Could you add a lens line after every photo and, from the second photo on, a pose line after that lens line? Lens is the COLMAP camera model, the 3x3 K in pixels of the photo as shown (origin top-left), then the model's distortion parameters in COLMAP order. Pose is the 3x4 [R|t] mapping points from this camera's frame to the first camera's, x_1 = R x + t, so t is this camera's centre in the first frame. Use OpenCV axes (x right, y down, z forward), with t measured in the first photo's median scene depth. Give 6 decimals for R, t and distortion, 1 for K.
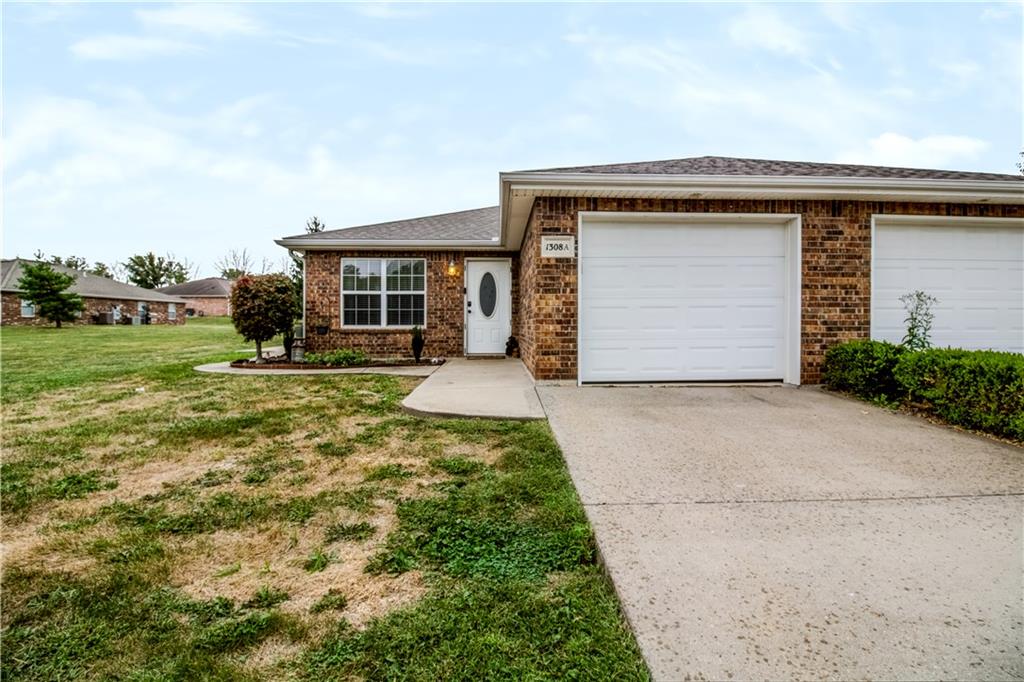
lens RADIAL K [[480.0, 0, 521.0], [0, 480.0, 336.6], [0, 0, 1]] dist [0.016668, -0.022724]
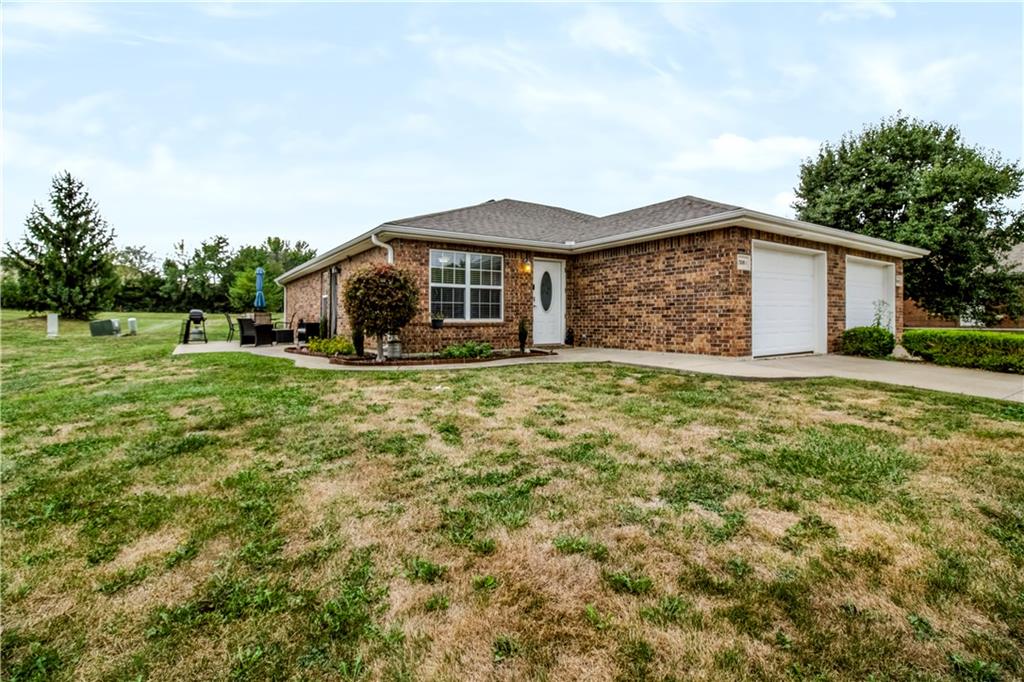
lens RADIAL K [[480.0, 0, 521.0], [0, 480.0, 336.6], [0, 0, 1]] dist [0.016668, -0.022724]
pose [[0.849348, -0.019035, 0.527489, -0.727417], [0.014085, 0.999811, 0.013400, 0.002155], [-0.527645, -0.003952, 0.849456, 0.082897]]
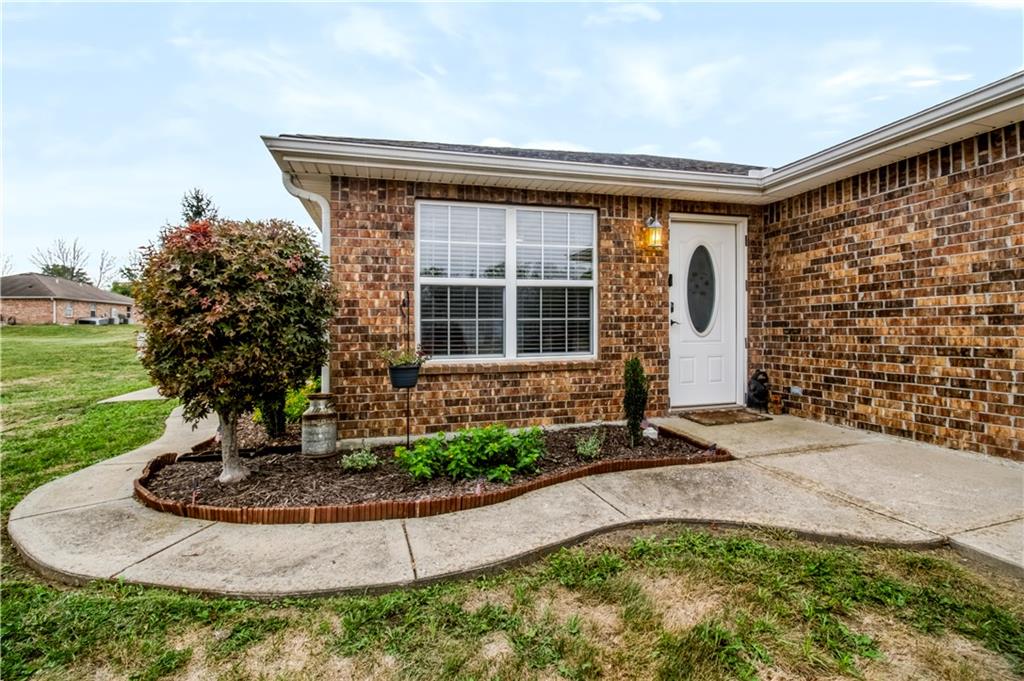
lens RADIAL K [[480.0, 0, 521.0], [0, 480.0, 336.1], [0, 0, 1]] dist [0.016668, -0.022724]
pose [[0.972570, -0.013806, 0.232199, -0.382983], [0.016023, 0.999842, -0.007666, -0.037681], [-0.232057, 0.011176, 0.972638, 0.560909]]
